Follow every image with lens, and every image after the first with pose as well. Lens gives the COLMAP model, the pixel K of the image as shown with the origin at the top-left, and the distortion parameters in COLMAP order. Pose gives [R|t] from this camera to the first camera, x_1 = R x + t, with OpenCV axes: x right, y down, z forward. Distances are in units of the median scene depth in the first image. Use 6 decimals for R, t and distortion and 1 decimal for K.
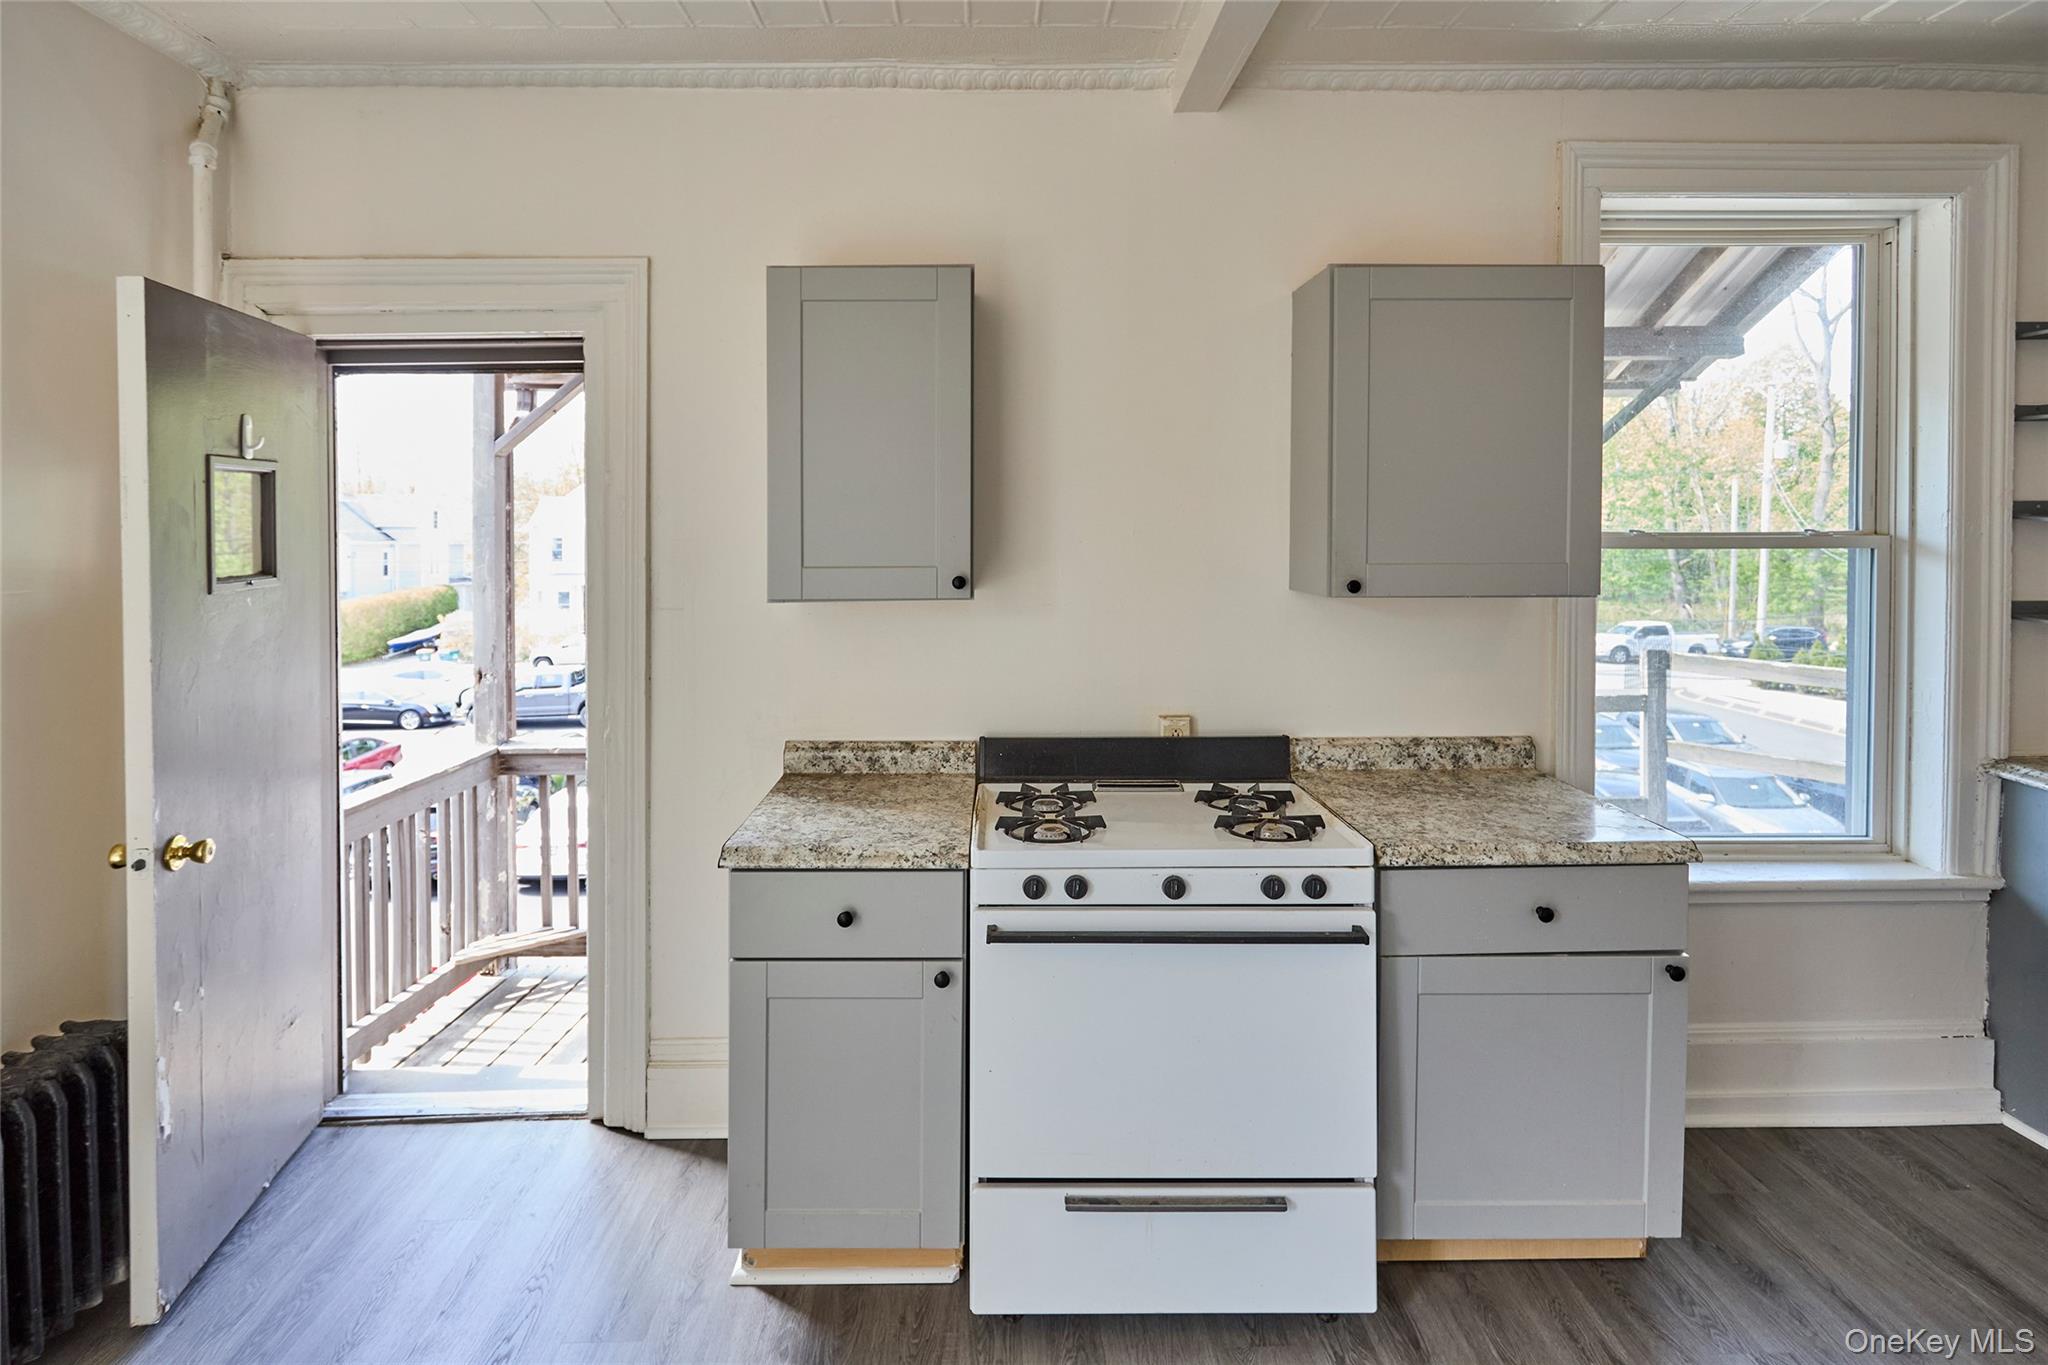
lens RADIAL K [[1000.1, 0, 1021.9], [0, 1000.1, 559.8], [0, 0, 1]] dist [0.011055, 0.000644]
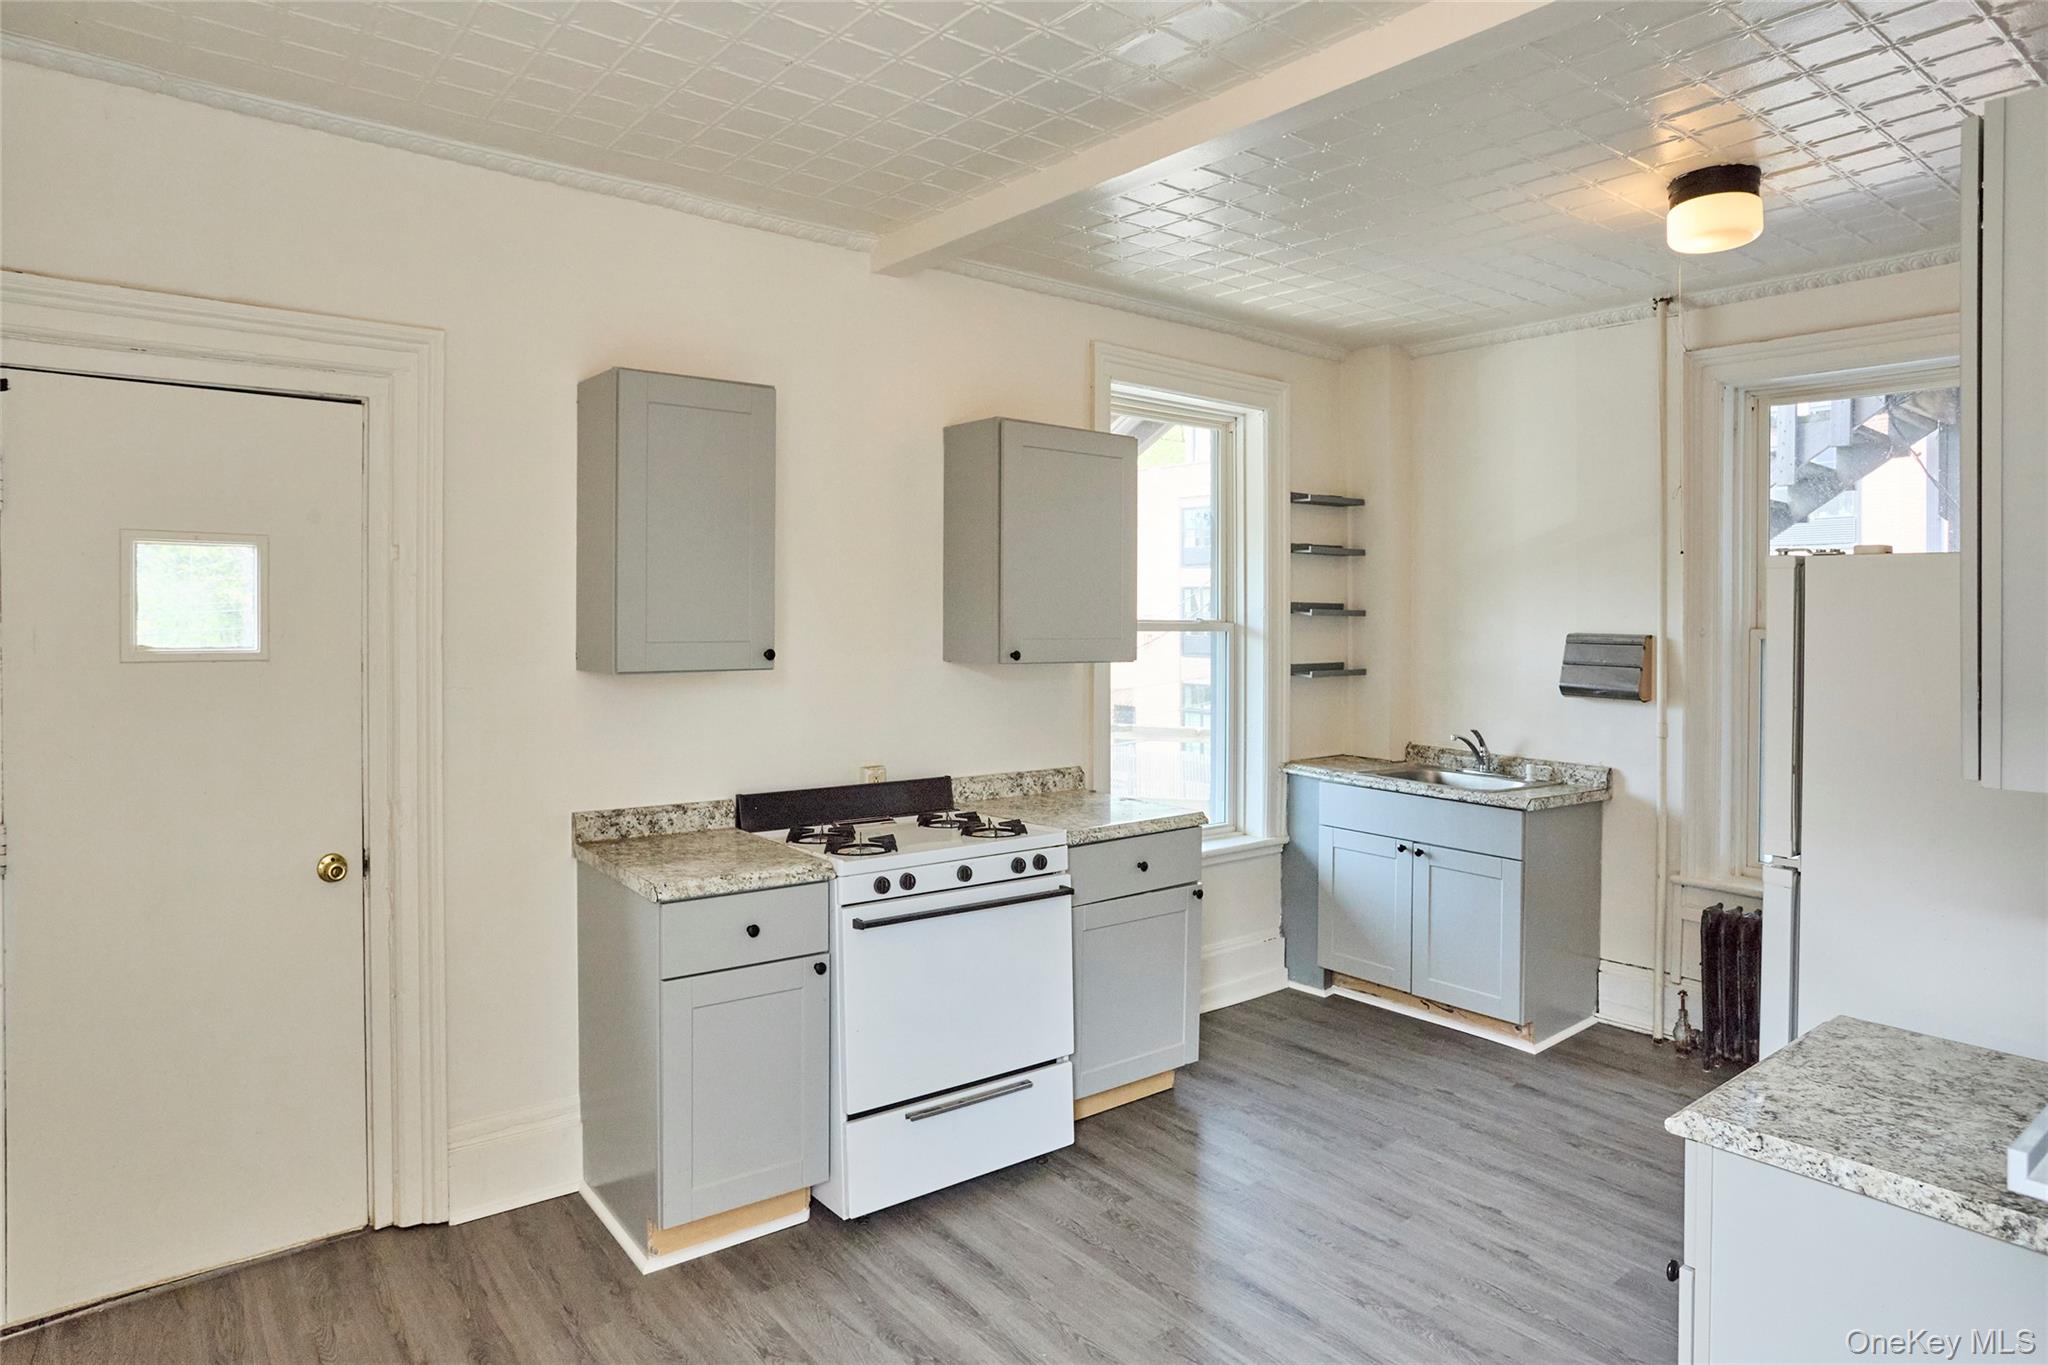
lens RADIAL K [[1263.3, 0, 1019.6], [0, 1263.3, 649.7], [0, 0, 1]] dist [-0.000262, -0.000038]
pose [[0.768274, -0.006415, 0.640089, -0.714584], [0.009950, 0.999949, -0.001922, 0.019187], [-0.640044, 0.007846, 0.768298, -0.303686]]
